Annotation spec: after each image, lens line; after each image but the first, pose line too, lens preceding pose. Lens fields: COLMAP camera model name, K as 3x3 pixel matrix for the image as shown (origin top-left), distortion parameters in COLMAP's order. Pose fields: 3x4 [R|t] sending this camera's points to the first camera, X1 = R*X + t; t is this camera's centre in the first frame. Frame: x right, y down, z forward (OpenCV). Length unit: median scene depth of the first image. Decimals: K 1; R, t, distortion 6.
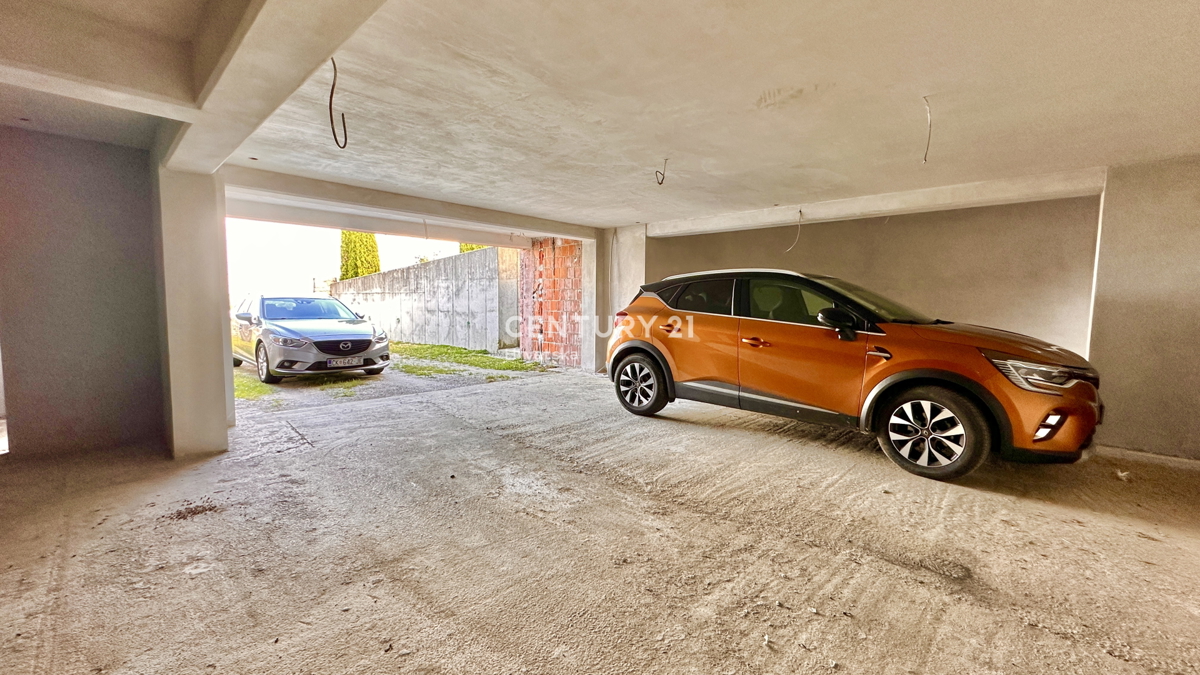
lens RADIAL K [[482.2, 0, 600.0], [0, 482.2, 337.5], [0, 0, 1]] dist [-0.001101, -0.000119]
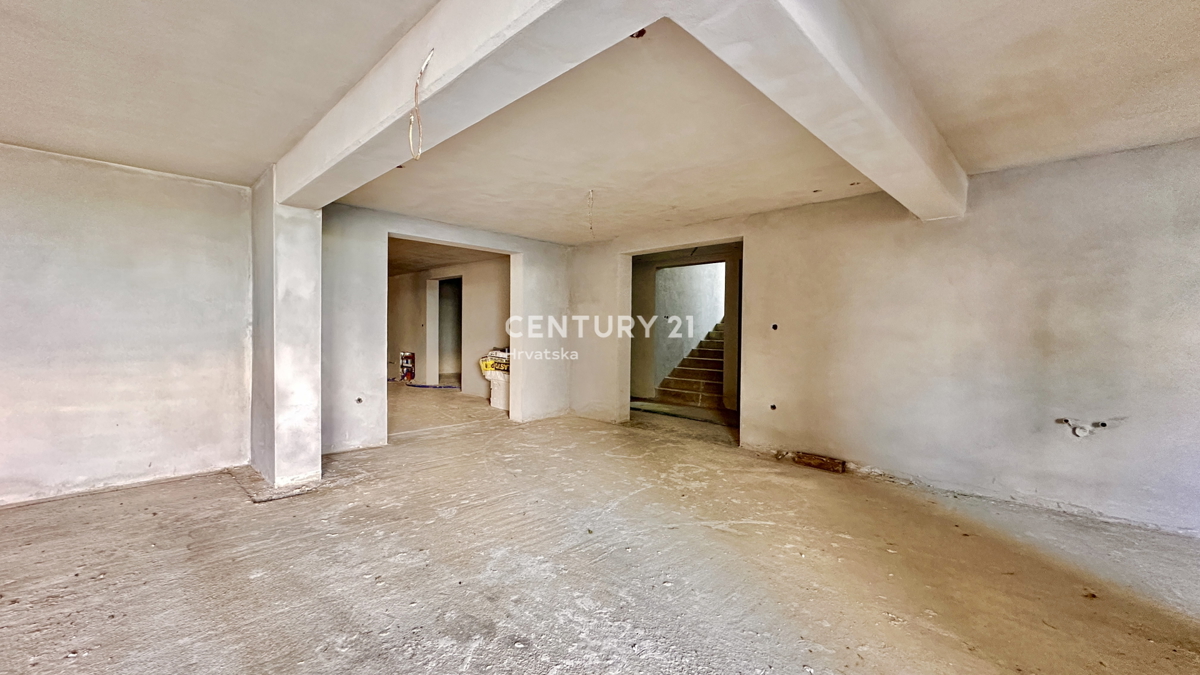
lens RADIAL K [[482.2, 0, 600.0], [0, 482.2, 337.5], [0, 0, 1]] dist [-0.001101, -0.000119]
pose [[-0.999476, -0.023050, 0.022729, -0.896587], [-0.020778, 0.995203, 0.095604, -0.157345], [-0.024824, 0.095082, -0.995160, 1.885776]]
